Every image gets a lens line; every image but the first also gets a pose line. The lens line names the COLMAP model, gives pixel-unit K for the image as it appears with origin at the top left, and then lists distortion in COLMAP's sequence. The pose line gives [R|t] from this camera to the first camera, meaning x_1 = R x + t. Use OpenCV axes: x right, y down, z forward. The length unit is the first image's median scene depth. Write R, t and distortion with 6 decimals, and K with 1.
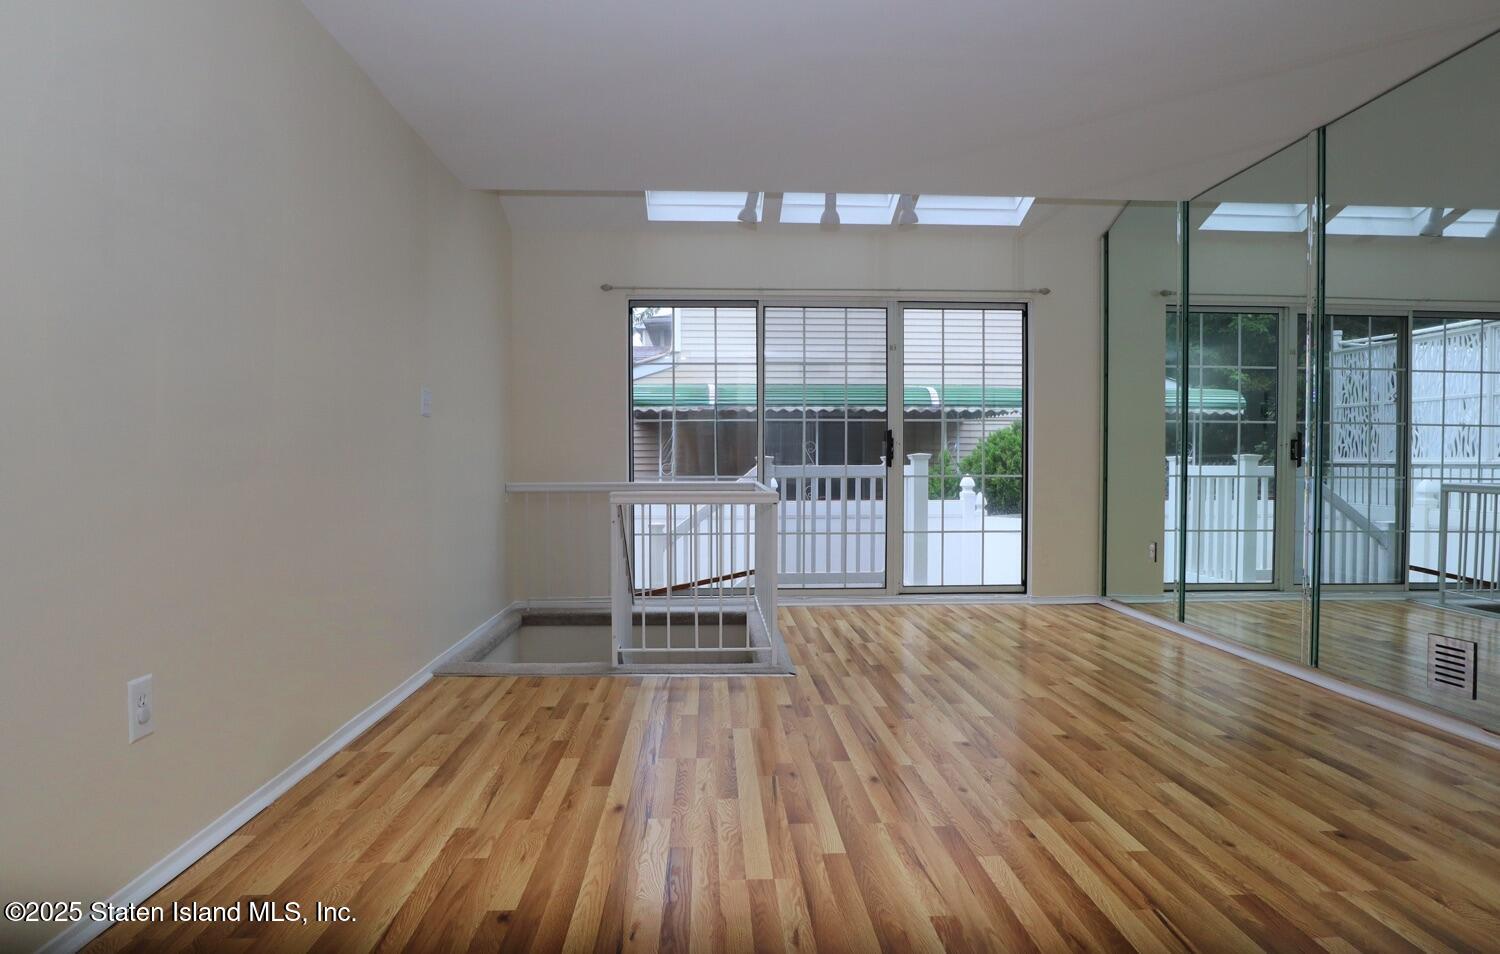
lens RADIAL K [[891.9, 0, 766.2], [0, 891.9, 479.8], [0, 0, 1]] dist [-0.025511, 0.002202]
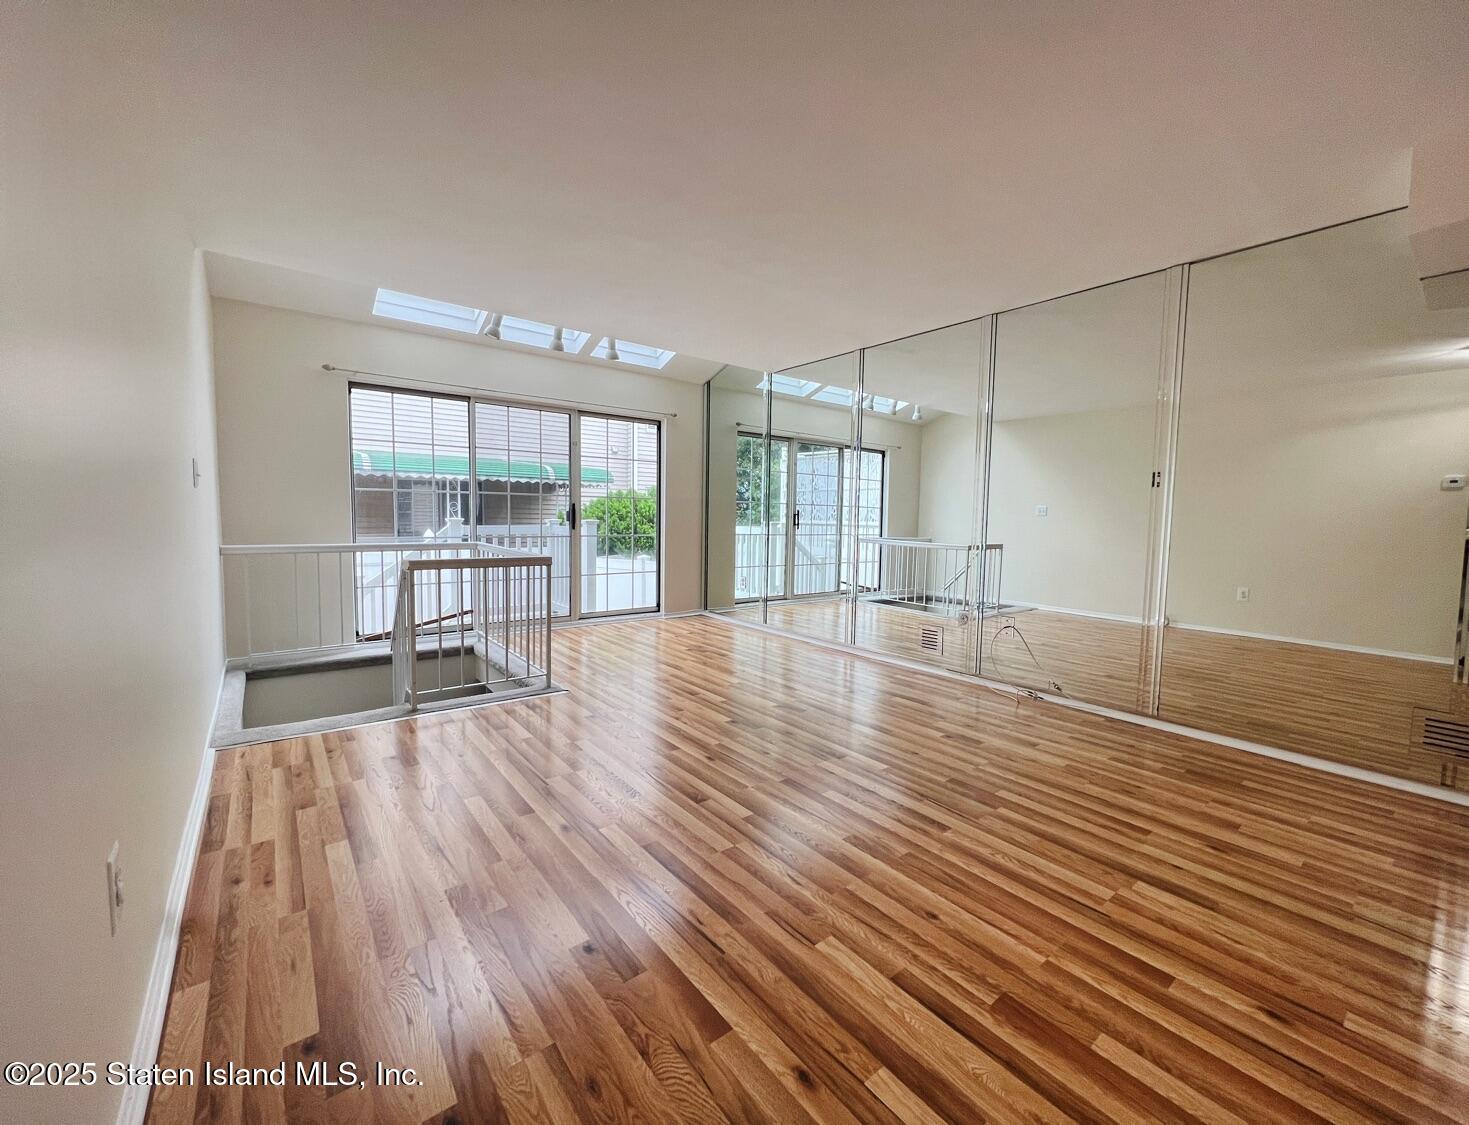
lens RADIAL K [[594.0, 0, 758.9], [0, 594.0, 562.4], [0, 0, 1]] dist [0.003201, 0.000305]
pose [[0.809541, -0.030509, 0.586270, -0.308297], [-0.008728, 0.997913, 0.063982, -0.045068], [-0.586999, -0.056913, 0.807585, 0.130638]]
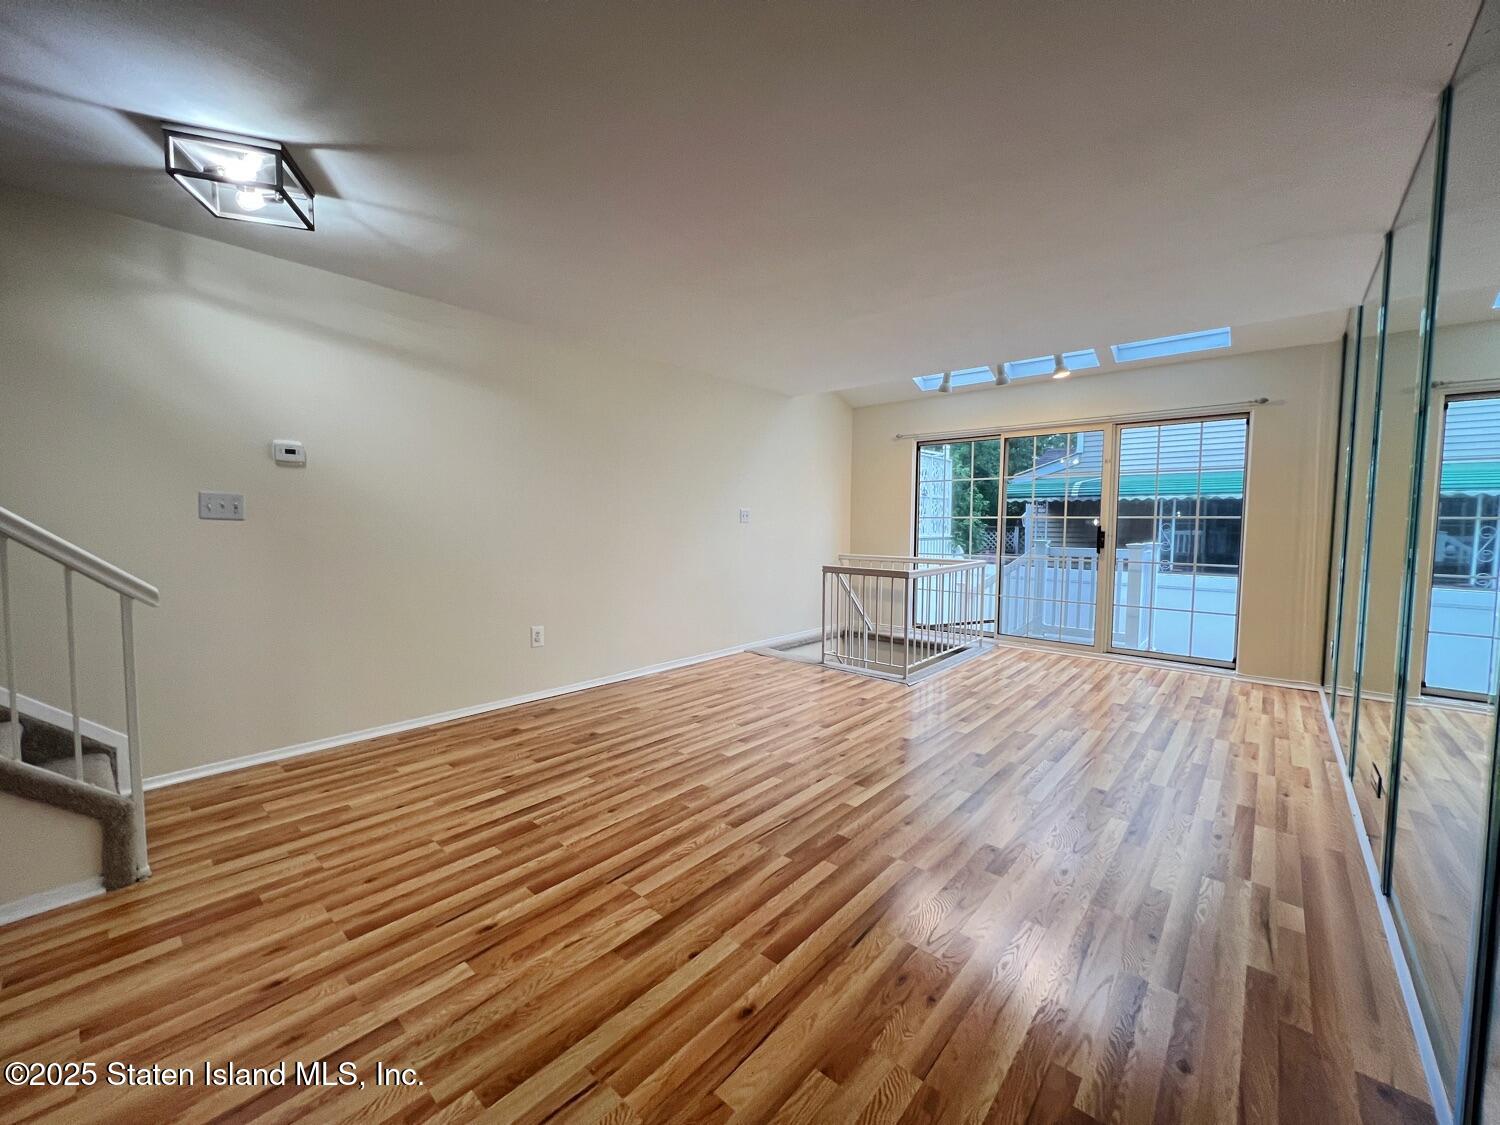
lens RADIAL K [[599.8, 0, 747.2], [0, 599.8, 558.7], [0, 0, 1]] dist [-0.003317, 0.000030]
pose [[0.712162, 0.045960, -0.700509, 0.685885], [-0.020280, 0.998785, 0.044912, -0.064406], [0.701722, -0.017778, 0.712229, 0.030995]]
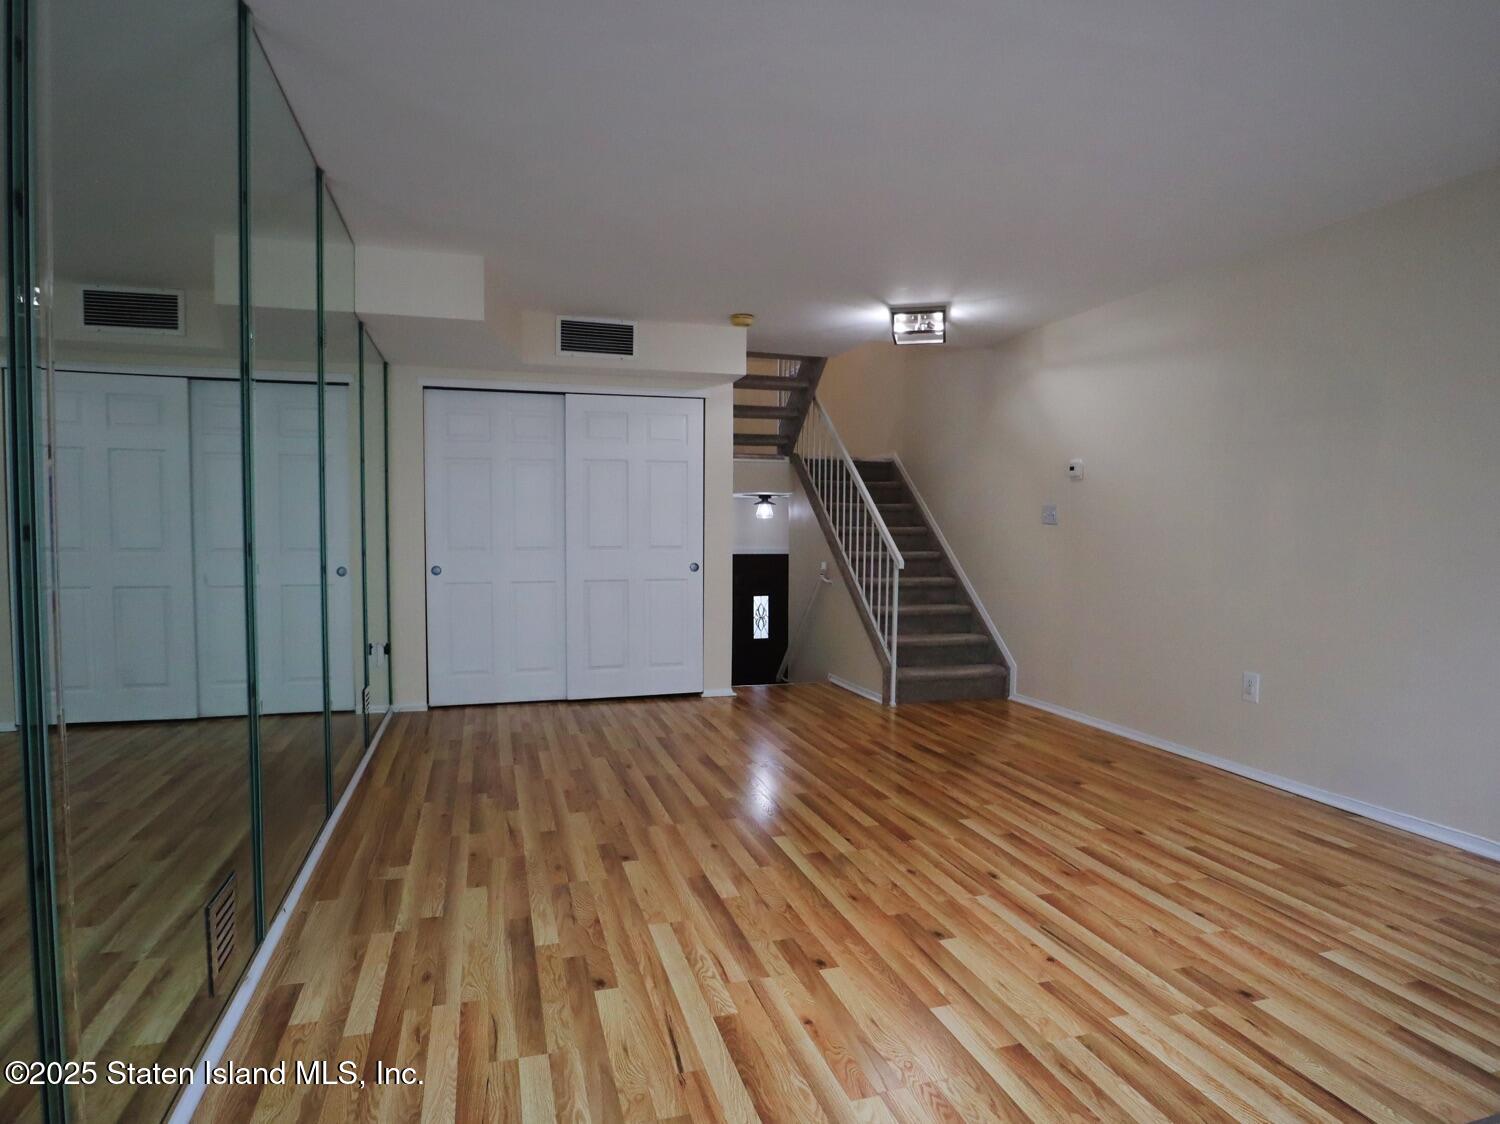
lens RADIAL K [[891.2, 0, 754.2], [0, 891.2, 571.8], [0, 0, 1]] dist [-0.021377, 0.002018]
pose [[-0.972862, 0.005387, -0.231324, 0.518938], [-0.010047, 0.997803, 0.065491, -0.079511], [0.231168, 0.066037, -0.970670, 1.557011]]
